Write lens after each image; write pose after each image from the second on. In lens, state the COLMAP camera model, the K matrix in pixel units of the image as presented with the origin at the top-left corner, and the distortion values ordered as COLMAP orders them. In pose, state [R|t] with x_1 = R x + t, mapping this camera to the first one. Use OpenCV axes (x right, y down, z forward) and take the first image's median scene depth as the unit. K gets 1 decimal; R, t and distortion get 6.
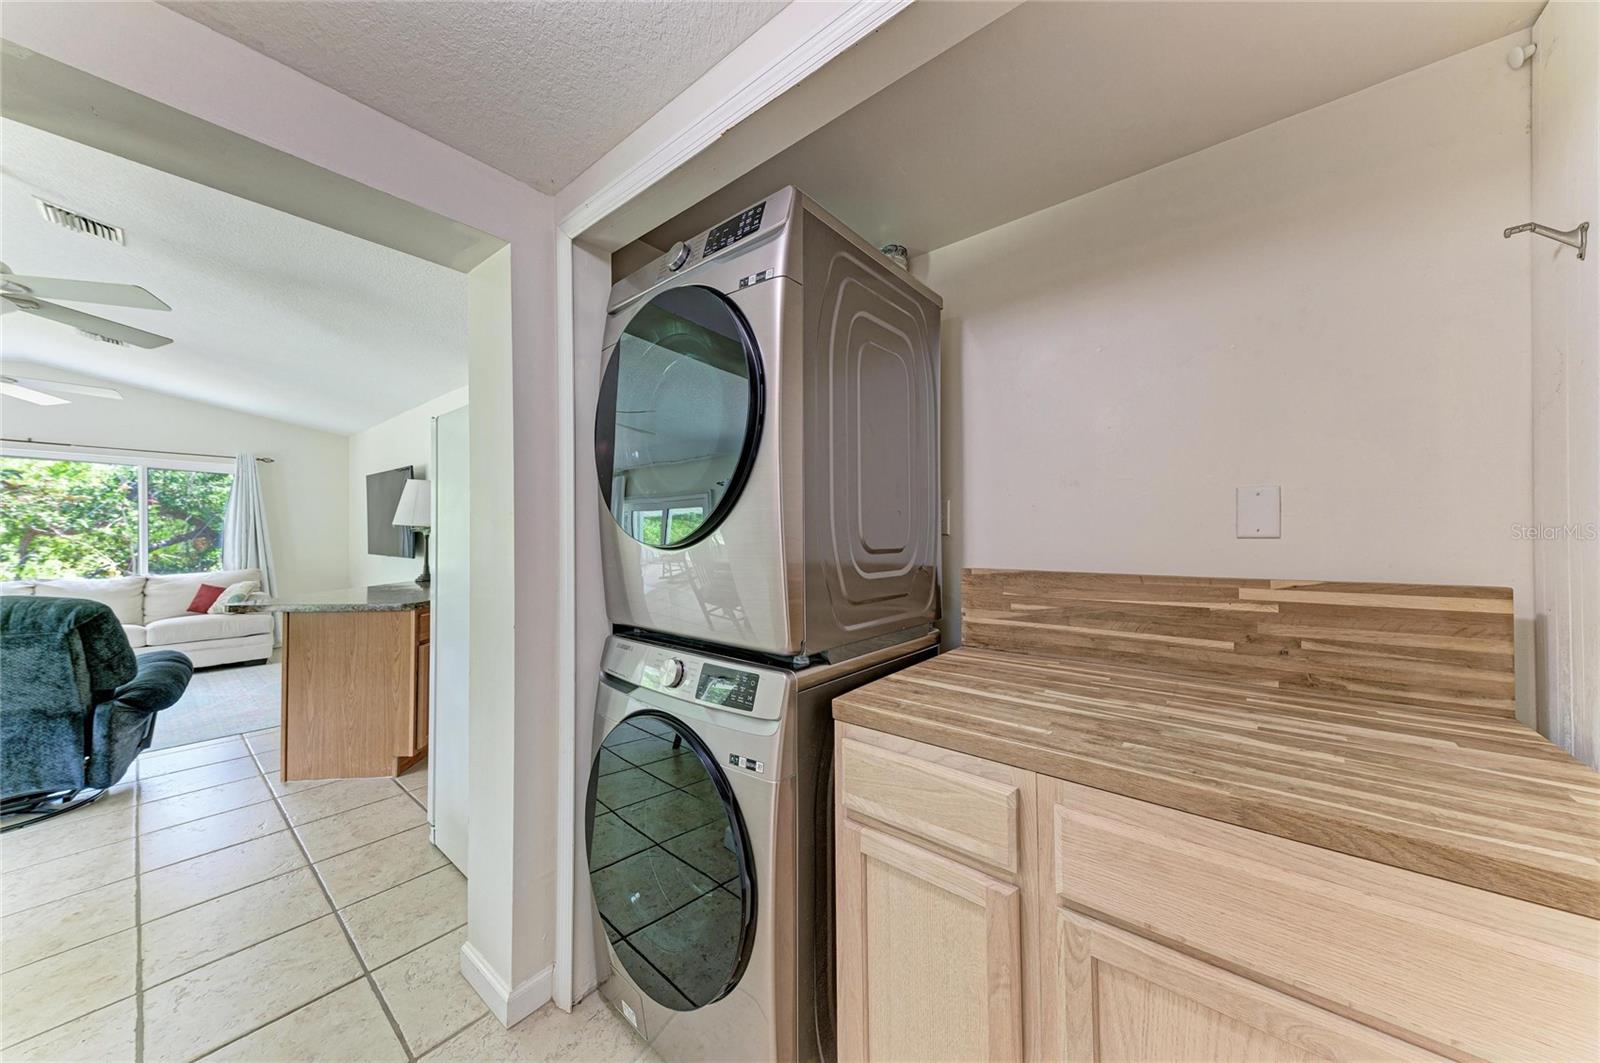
lens RADIAL K [[536.2, 0, 806.3], [0, 536.2, 531.9], [0, 0, 1]] dist [0.017339, -0.001538]
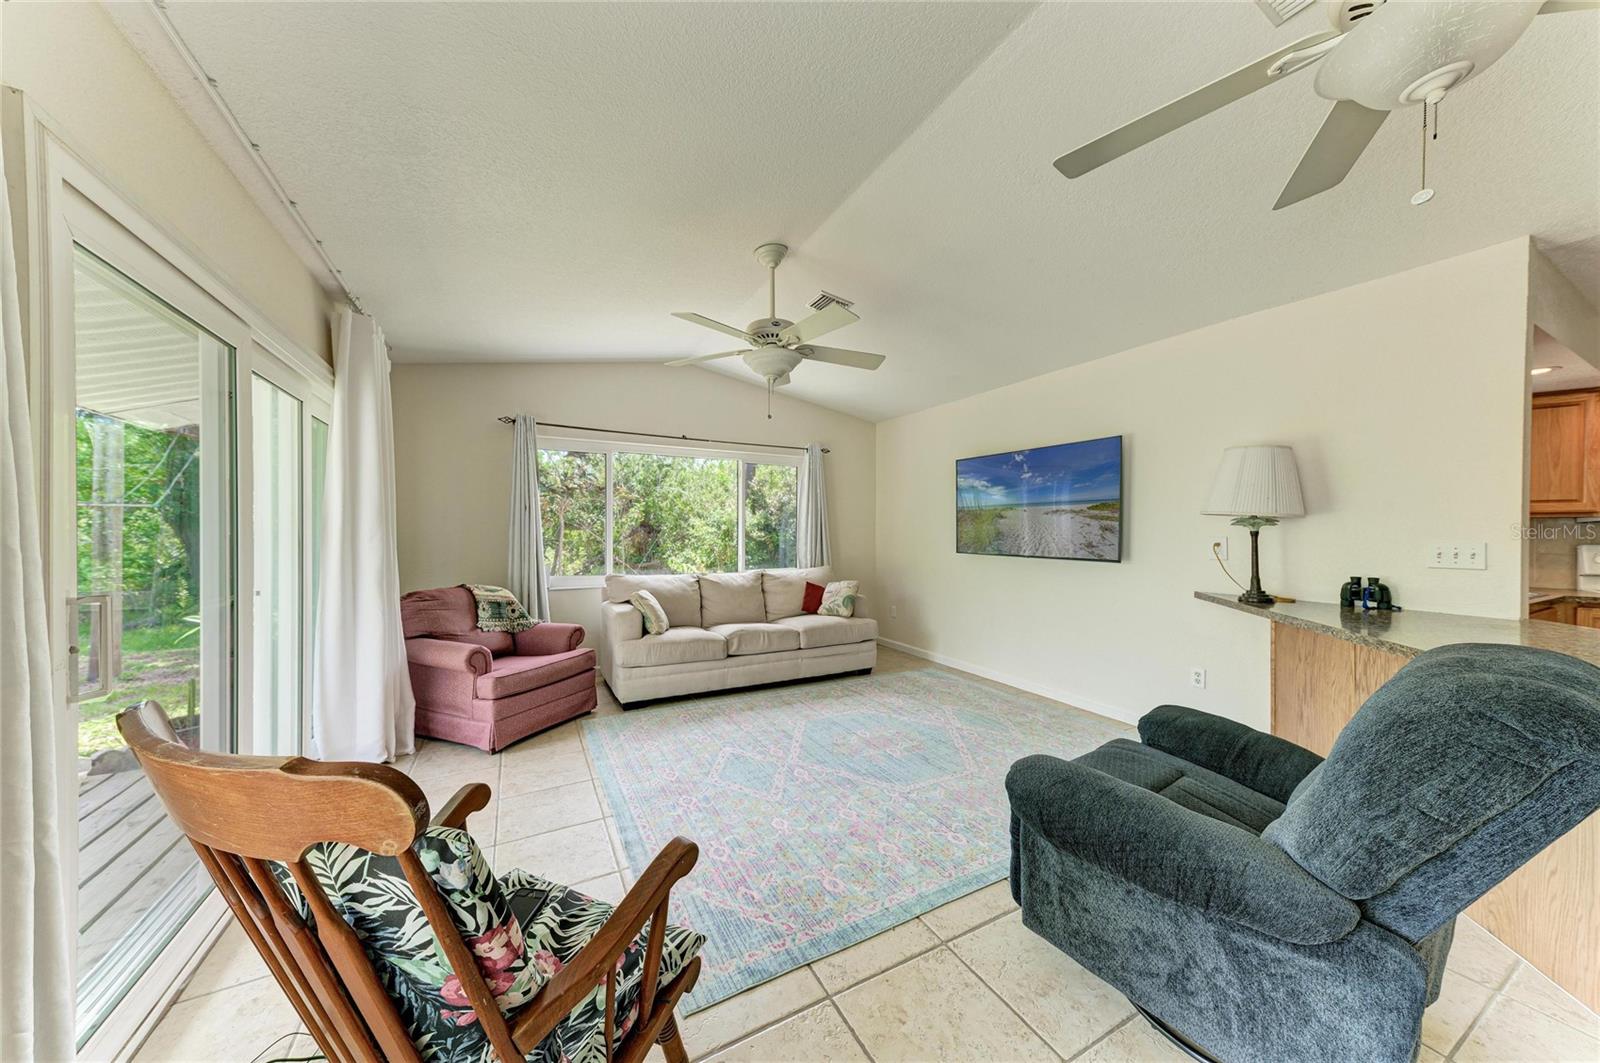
lens RADIAL K [[536.2, 0, 797.9], [0, 536.2, 533.8], [0, 0, 1]] dist [0.017339, -0.001538]
pose [[0.920153, 0.006232, -0.391510, -0.741037], [-0.003178, 0.999959, 0.008449, 0.005223], [0.391547, -0.006530, 0.920135, 0.146178]]
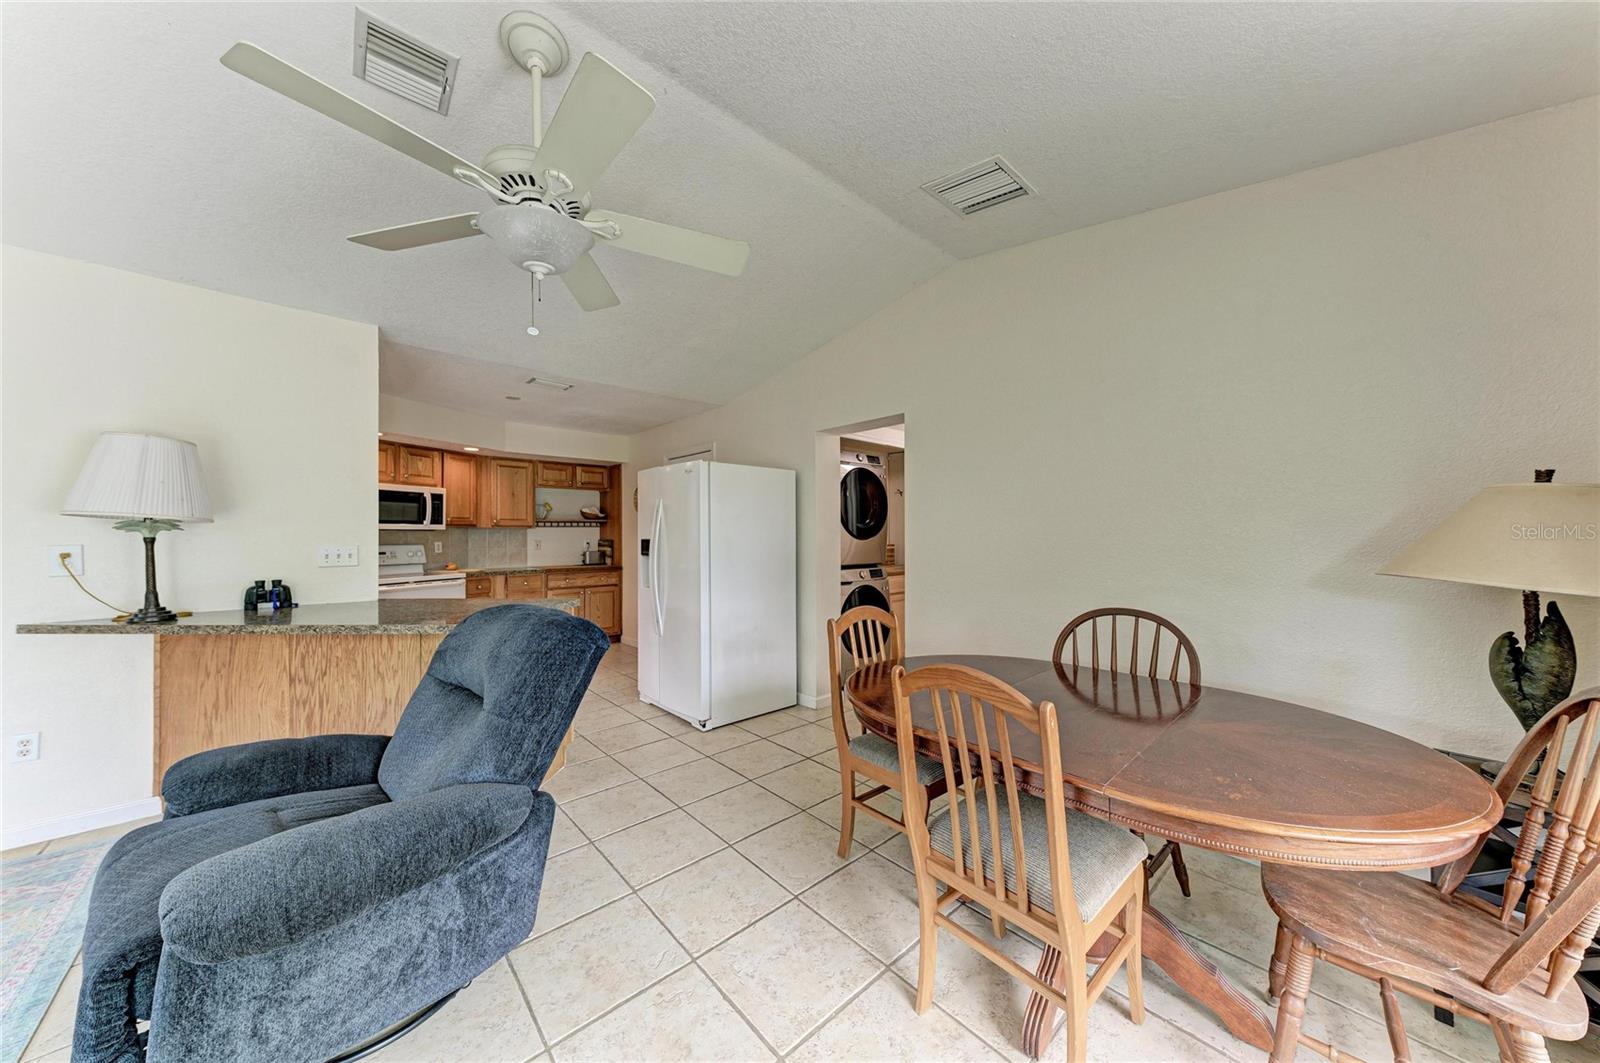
lens RADIAL K [[536.2, 0, 805.6], [0, 536.2, 533.2], [0, 0, 1]] dist [0.017339, -0.001538]
pose [[0.150328, 0.006174, 0.988617, -0.892597], [-0.000200, 0.999981, -0.006215, 0.004986], [-0.988636, 0.000736, 0.150327, 0.208236]]
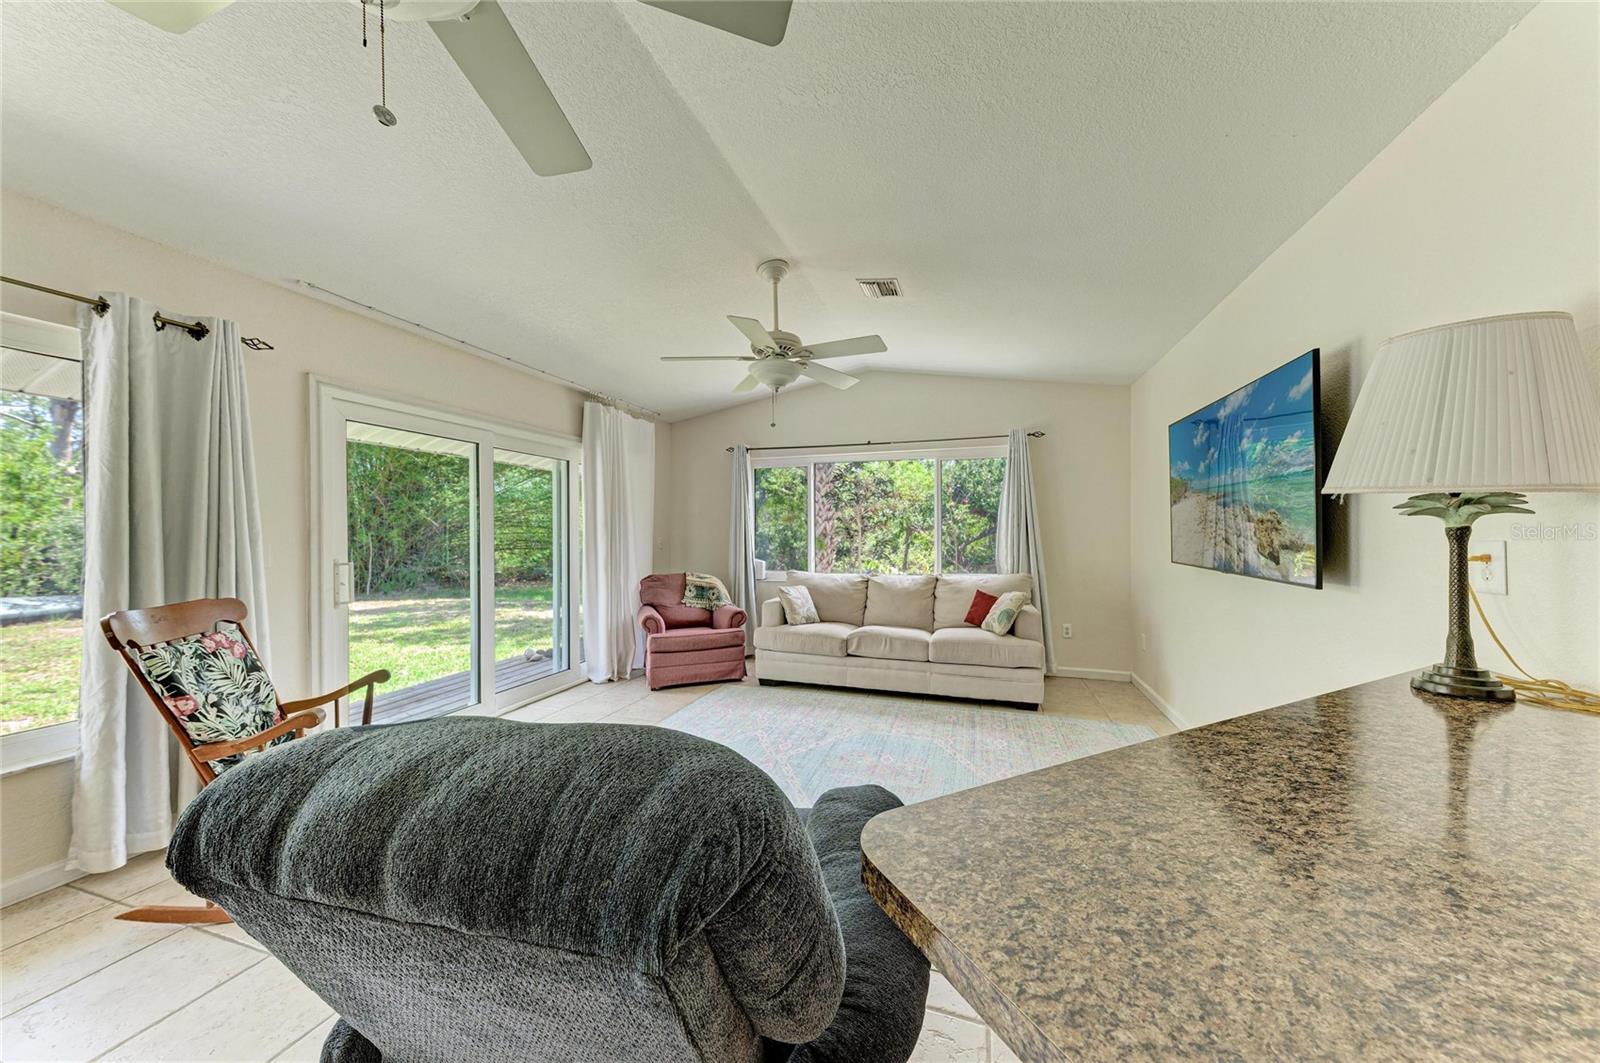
lens RADIAL K [[536.2, 0, 801.9], [0, 536.2, 536.0], [0, 0, 1]] dist [0.017339, -0.001538]
pose [[0.356042, 0.005766, -0.934452, -0.436710], [0.006820, 0.999938, 0.008768, 0.005389], [0.934445, -0.009494, 0.355981, 0.457582]]
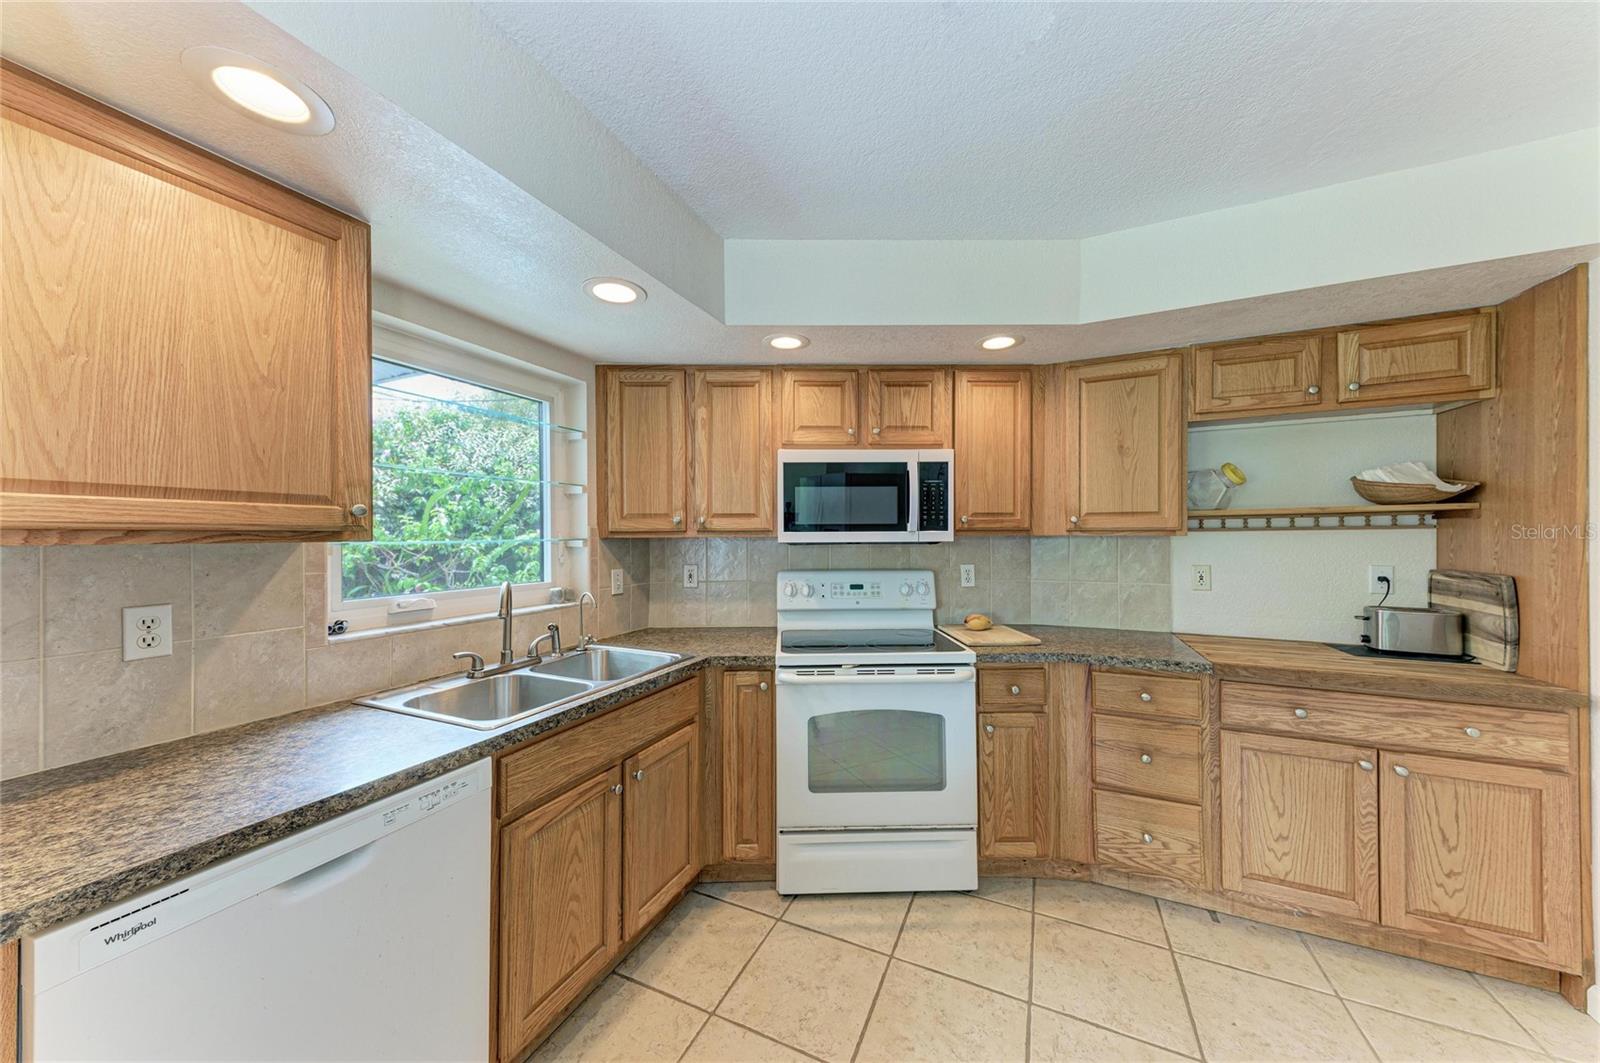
lens RADIAL K [[536.2, 0, 798.0], [0, 536.2, 532.7], [0, 0, 1]] dist [0.017339, -0.001538]
pose [[0.968144, -0.001230, 0.250391, -0.272658], [0.000886, 0.999999, 0.001485, -0.014752], [-0.250392, -0.001216, 0.968144, 0.601208]]
